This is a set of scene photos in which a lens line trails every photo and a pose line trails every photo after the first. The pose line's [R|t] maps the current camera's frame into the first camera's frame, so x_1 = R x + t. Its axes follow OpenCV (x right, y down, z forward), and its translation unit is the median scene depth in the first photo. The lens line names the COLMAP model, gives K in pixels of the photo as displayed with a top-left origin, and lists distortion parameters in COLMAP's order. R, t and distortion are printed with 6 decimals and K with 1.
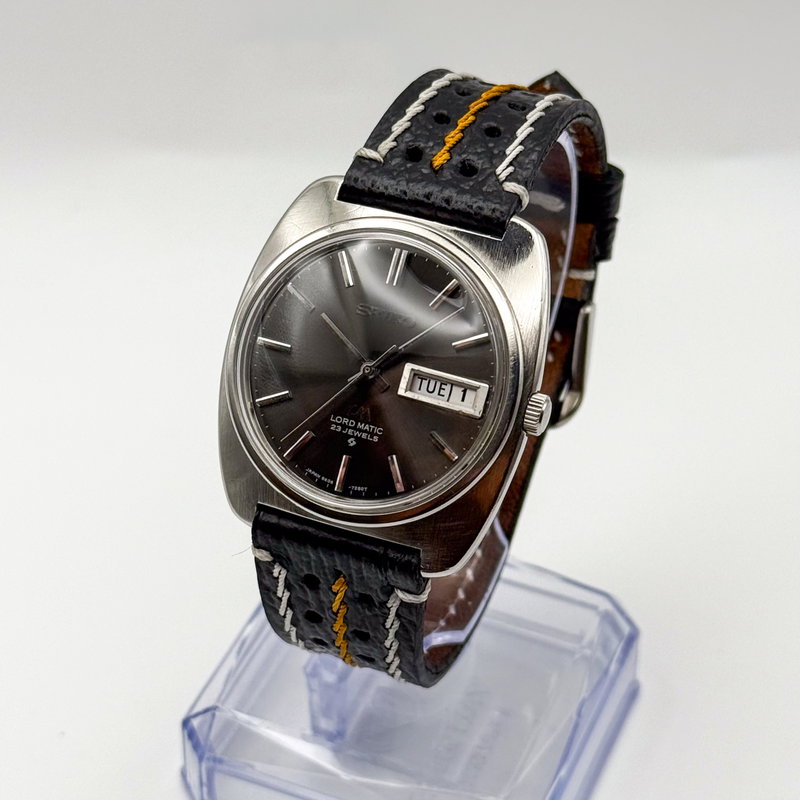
lens RADIAL K [[2215.5, 0, 345.9], [0, 2215.5, 373.3], [0, 0, 1]] dist [-0.115137, 0.973093]
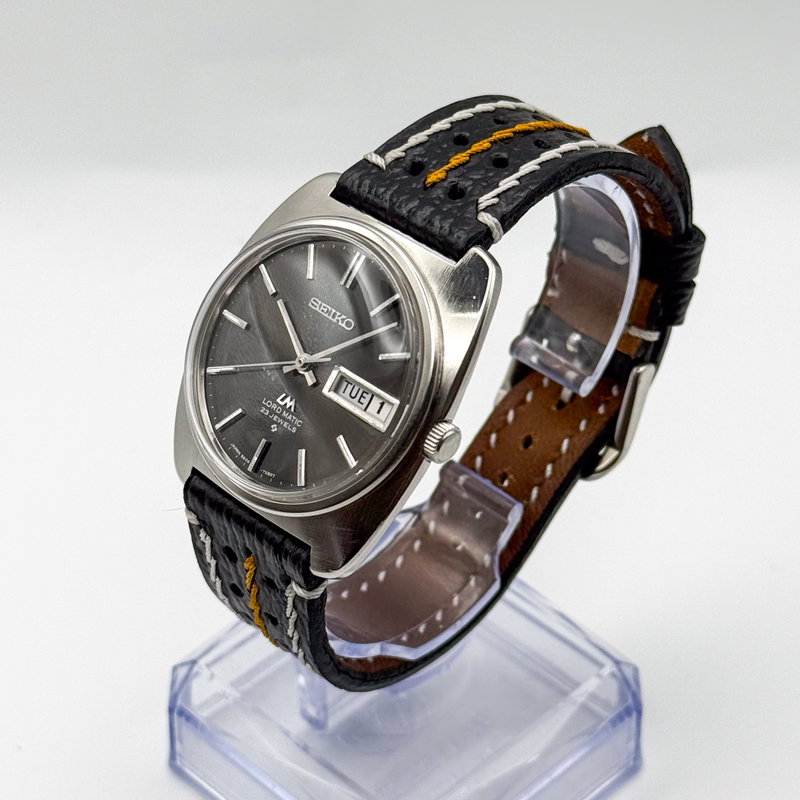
lens RADIAL K [[2215.5, 0, 345.9], [0, 2215.5, 373.3], [0, 0, 1]] dist [-0.115137, 0.973093]
pose [[0.931014, 0.225385, -0.287081, 0.312331], [-0.227048, 0.973482, 0.027947, -0.028824], [0.285767, 0.039162, 0.957499, 0.028042]]
